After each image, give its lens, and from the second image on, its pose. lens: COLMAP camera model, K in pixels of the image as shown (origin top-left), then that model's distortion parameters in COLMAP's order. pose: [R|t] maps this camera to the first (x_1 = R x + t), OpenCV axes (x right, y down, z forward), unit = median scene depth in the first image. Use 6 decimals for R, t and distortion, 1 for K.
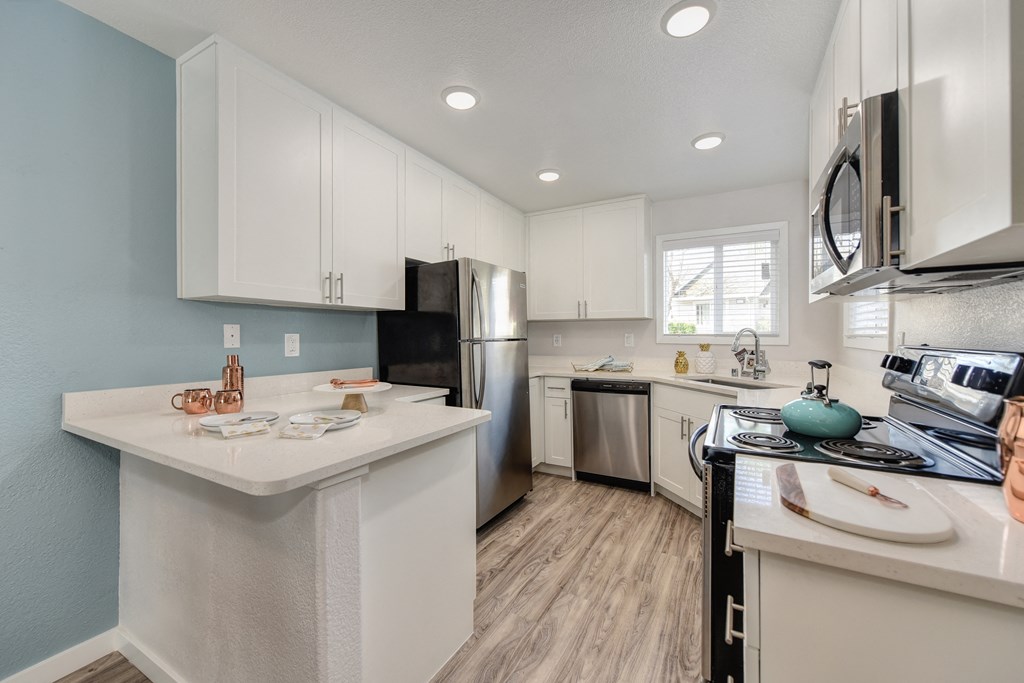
lens RADIAL K [[413.3, 0, 507.6], [0, 413.3, 335.8], [0, 0, 1]] dist [0.000680, 0.000027]
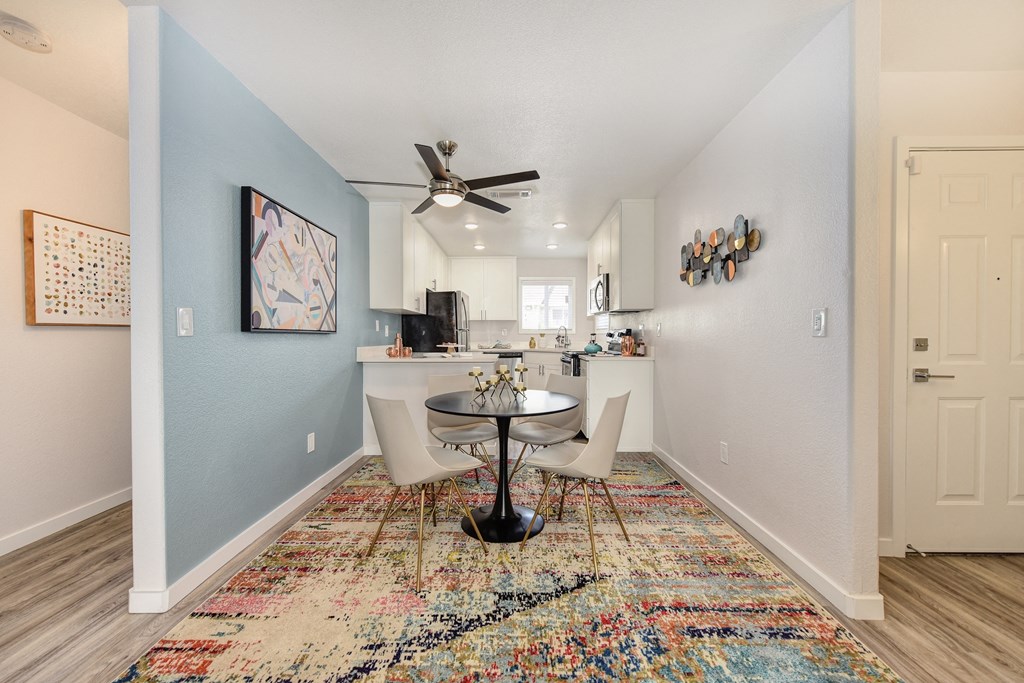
lens RADIAL K [[407.0, 0, 512.0], [0, 407.0, 341.5], [0, 0, 1]] dist [0.001279, 0.000118]
pose [[0.880799, -0.005989, 0.473453, -0.667713], [-0.000914, 0.999897, 0.014349, 0.032988], [-0.473490, -0.013071, 0.880702, -0.772792]]
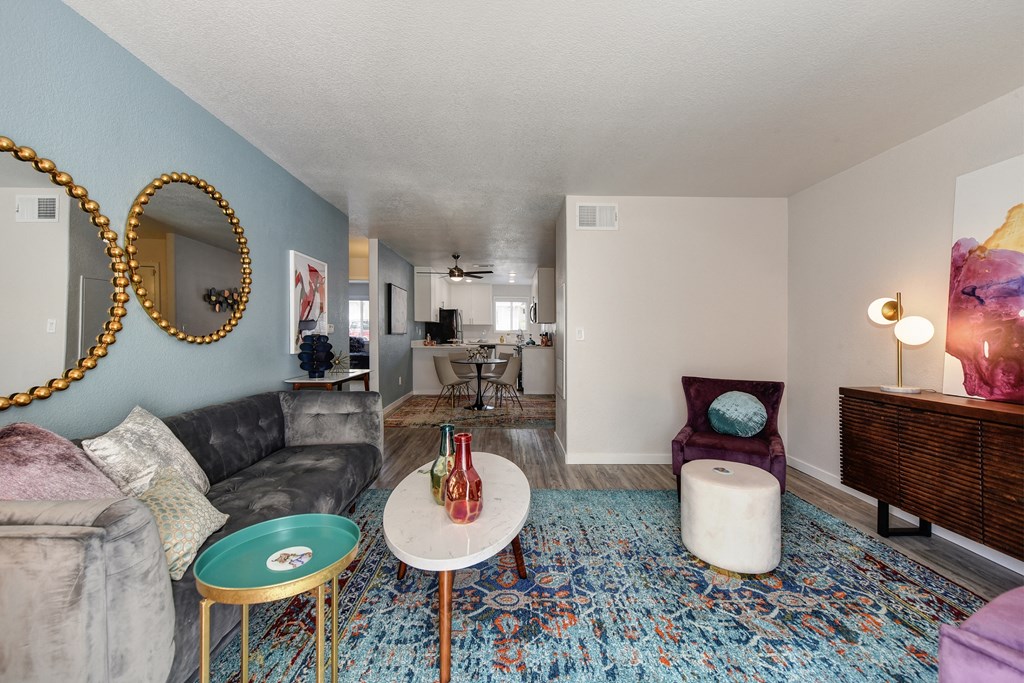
lens RADIAL K [[411.2, 0, 515.4], [0, 411.2, 322.8], [0, 0, 1]] dist [0.001343, -0.000102]
pose [[0.858640, 0.018264, 0.512254, -1.205471], [-0.008741, 0.999741, -0.020993, 0.006678], [-0.512505, 0.013548, 0.858577, -1.910254]]
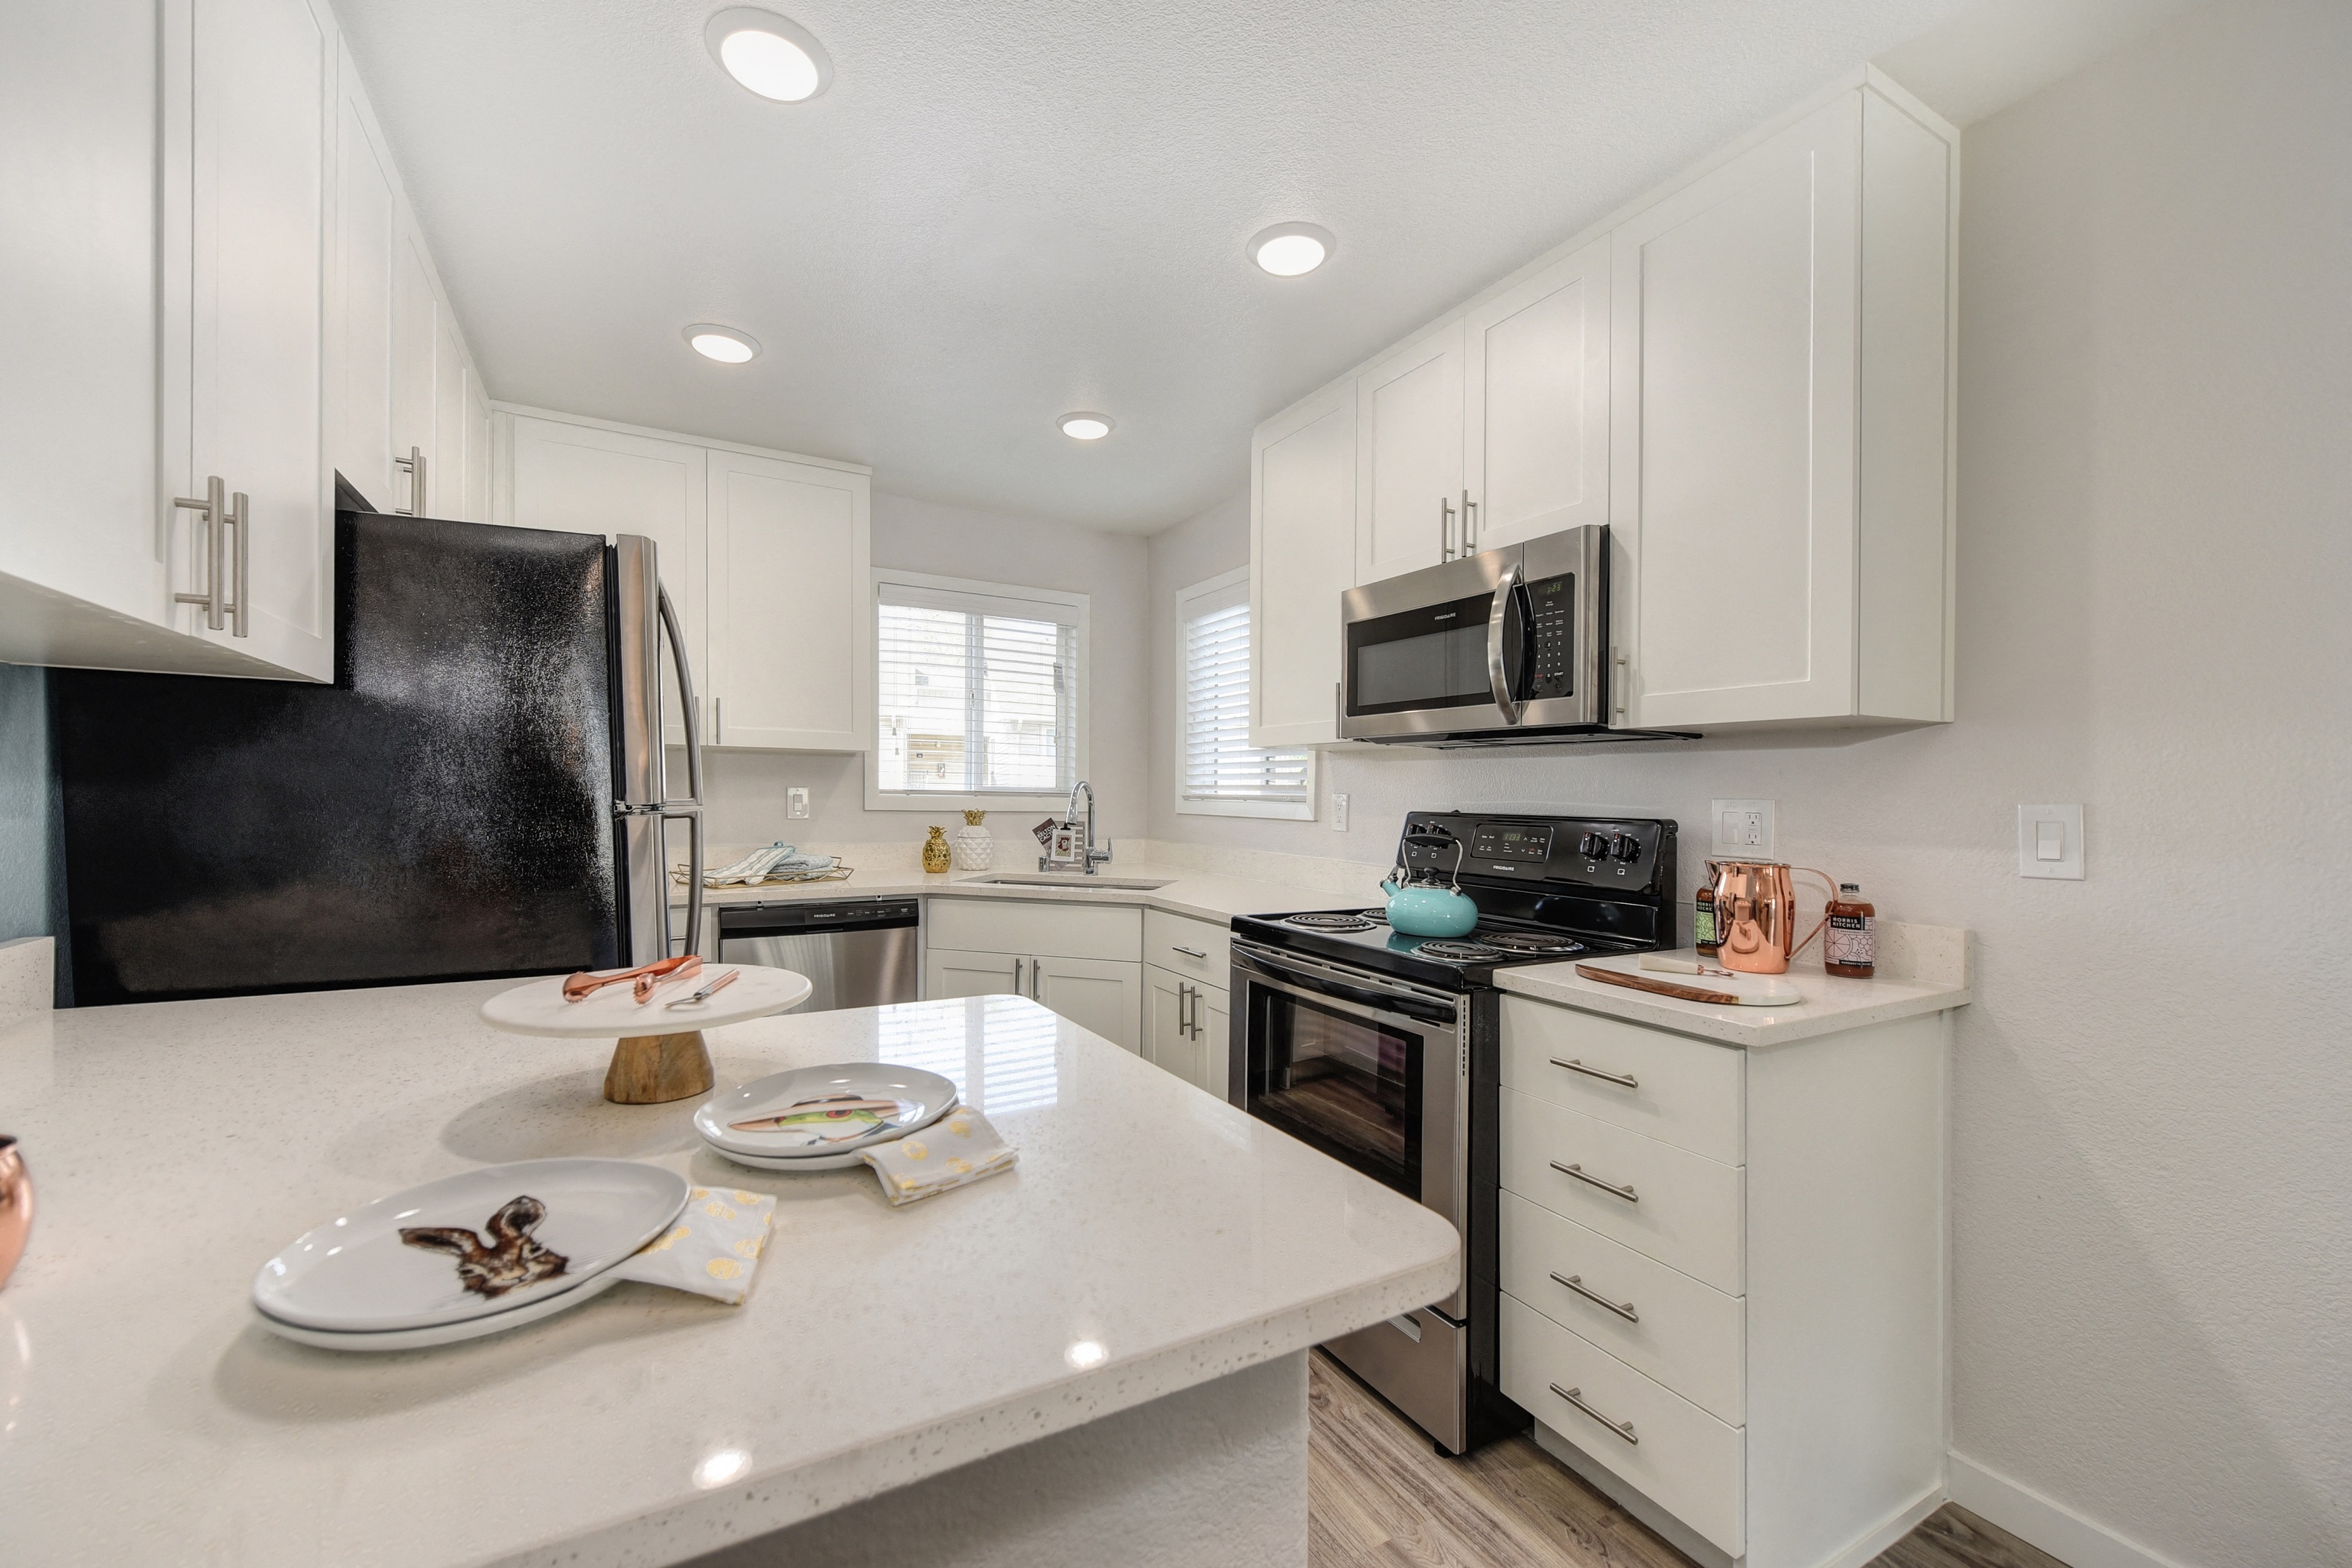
lens RADIAL K [[929.9, 0, 1190.1], [0, 929.9, 792.3], [0, 0, 1]] dist [0.001839, 0.000068]
pose [[0.515925, 0.008196, 0.856595, -0.372444], [-0.012501, 0.999920, -0.002038, -0.003423], [-0.856543, -0.009657, 0.515986, 0.223472]]
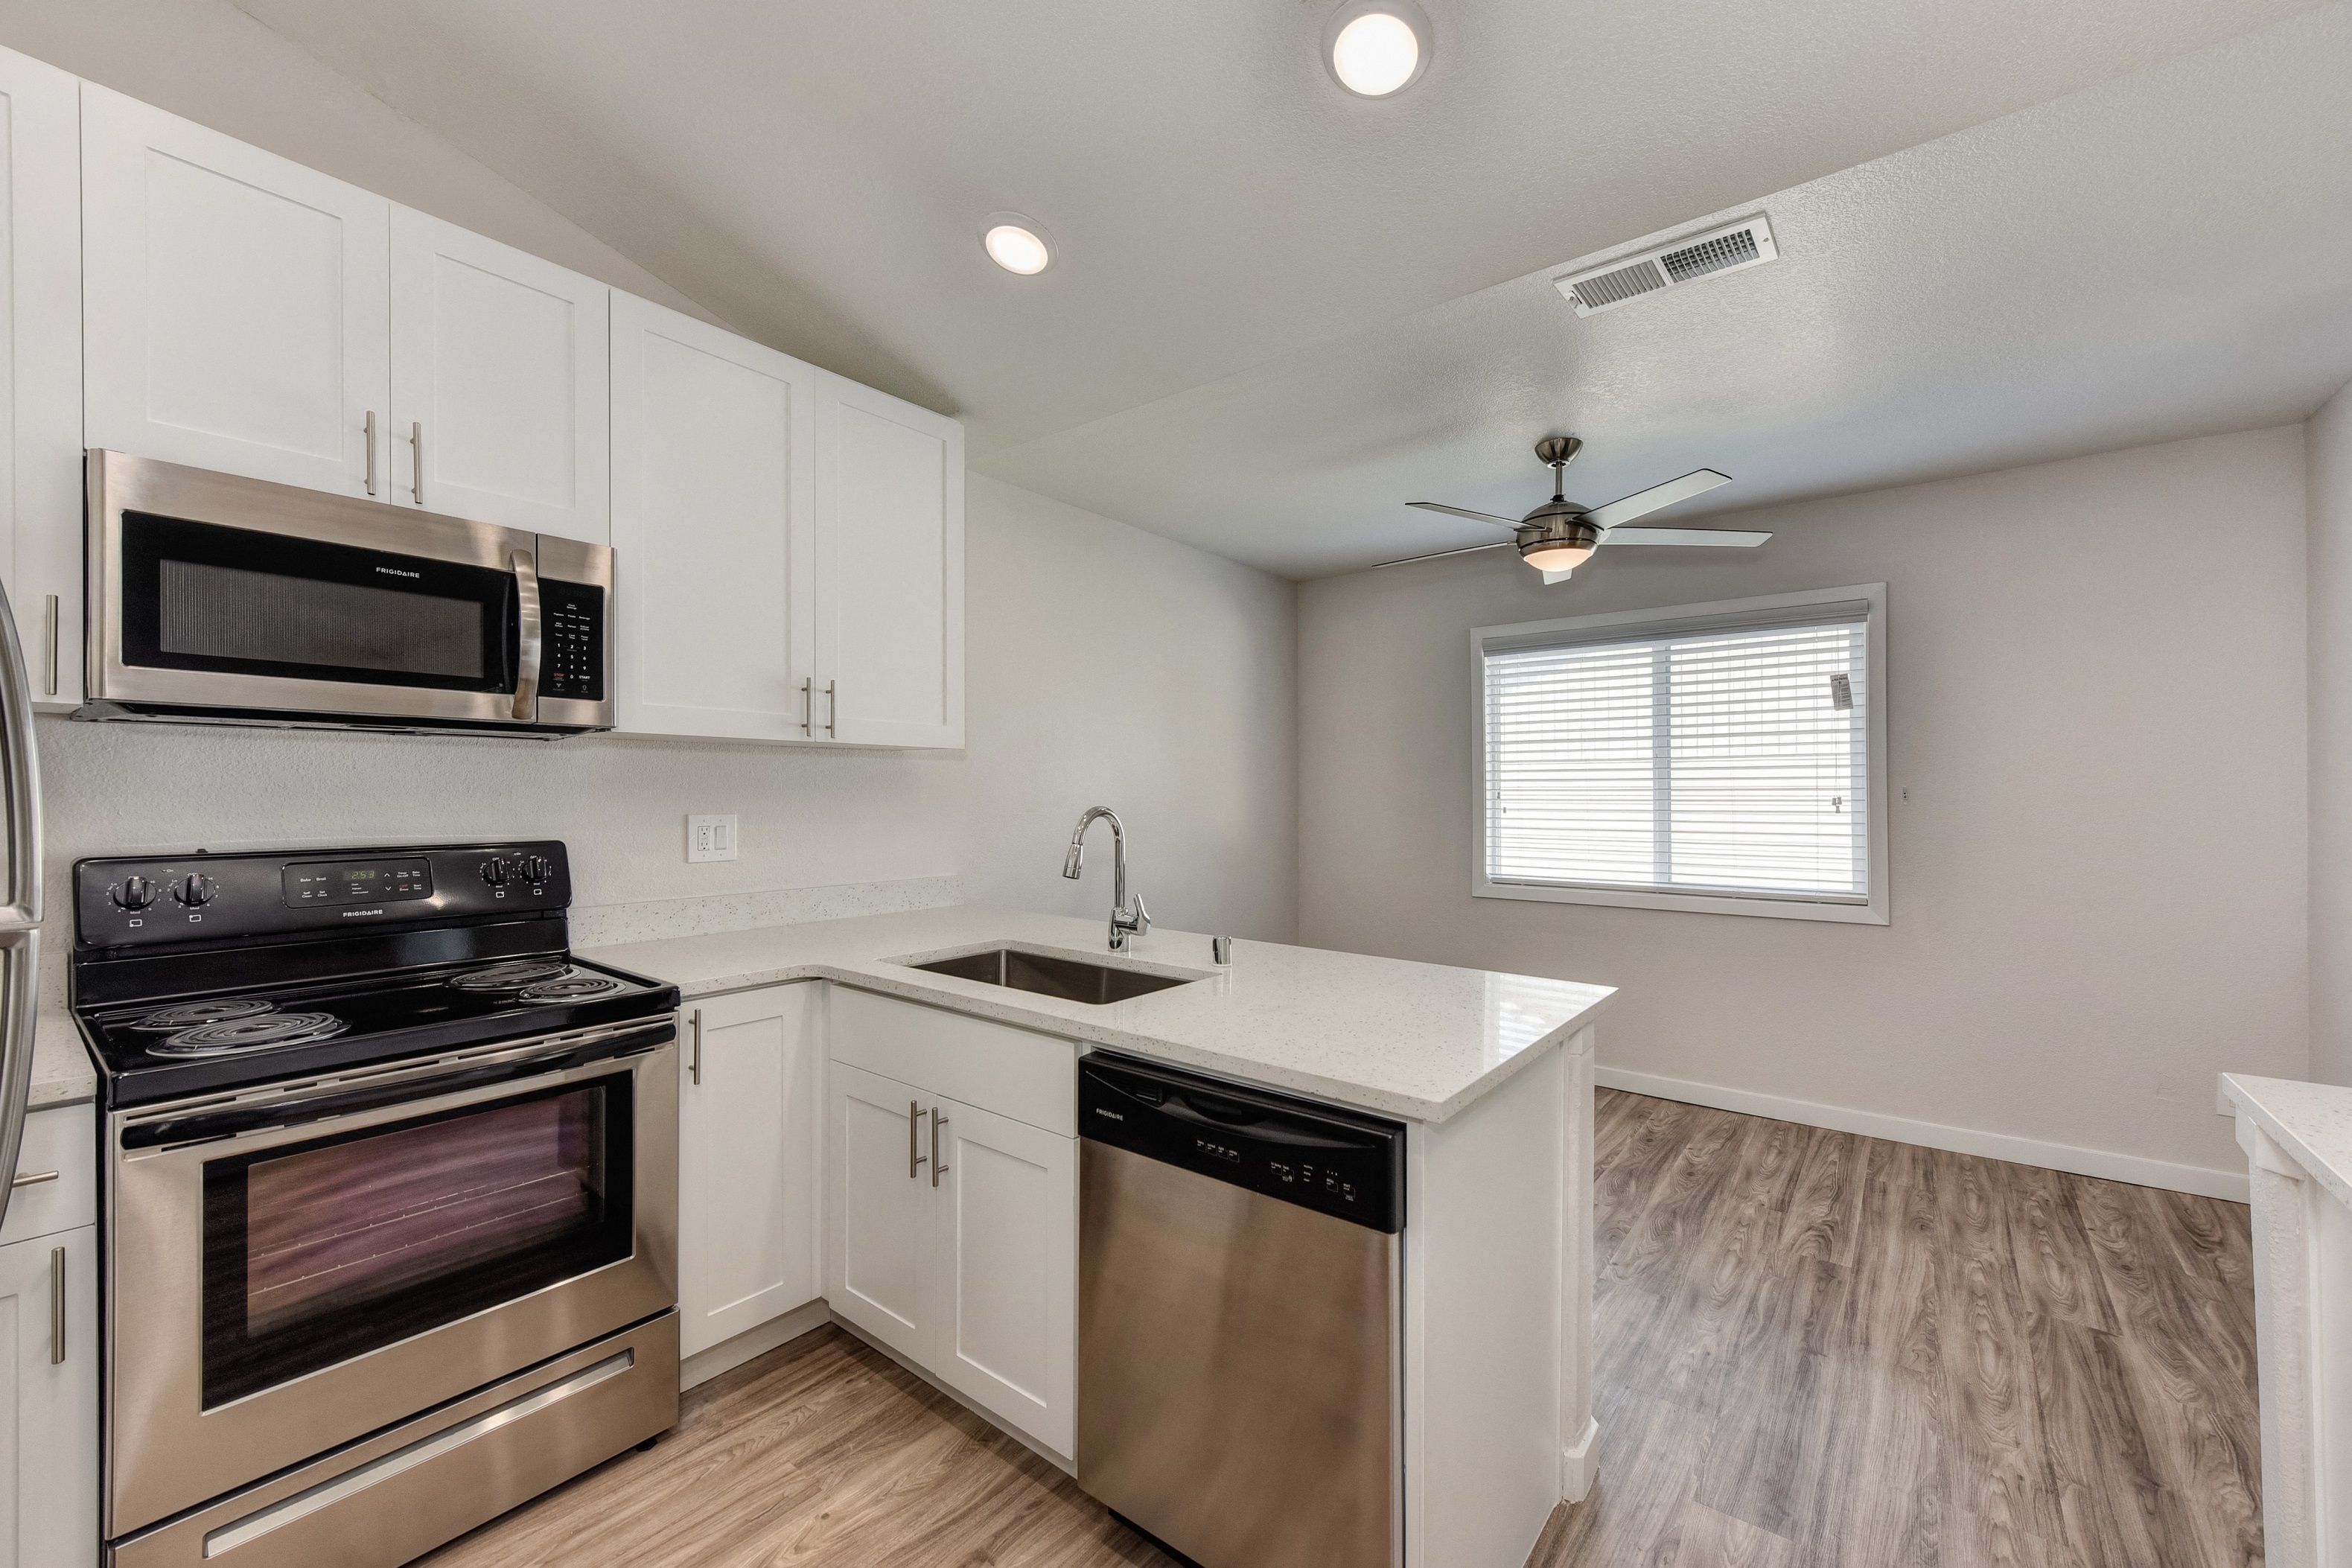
lens RADIAL K [[935.3, 0, 1185.9], [0, 935.3, 785.3], [0, 0, 1]] dist [0.000690, -0.000041]
pose [[-0.986793, 0.002166, 0.161971, -0.238743], [0.000743, 0.999961, -0.008848, -0.004839], [-0.161984, -0.008610, -0.986756, 0.905524]]
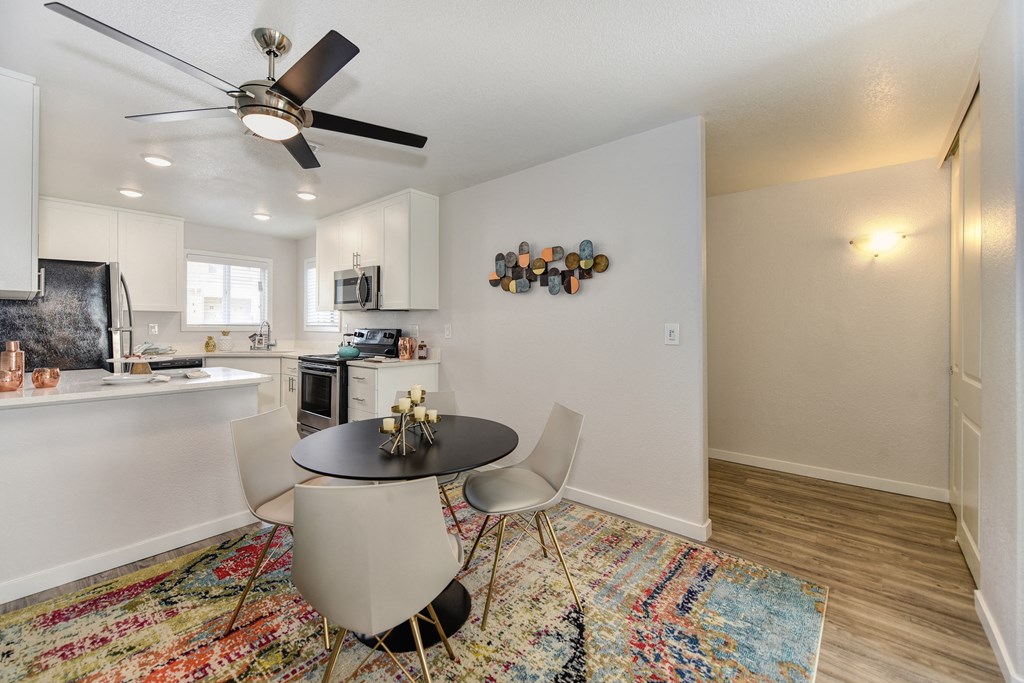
lens RADIAL K [[411.2, 0, 515.4], [0, 411.2, 322.8], [0, 0, 1]] dist [0.001343, -0.000102]
pose [[0.189520, 0.012392, 0.981799, -0.850014], [-0.004606, 0.999921, -0.011732, 0.003155], [-0.981866, -0.002299, 0.189562, -0.333361]]
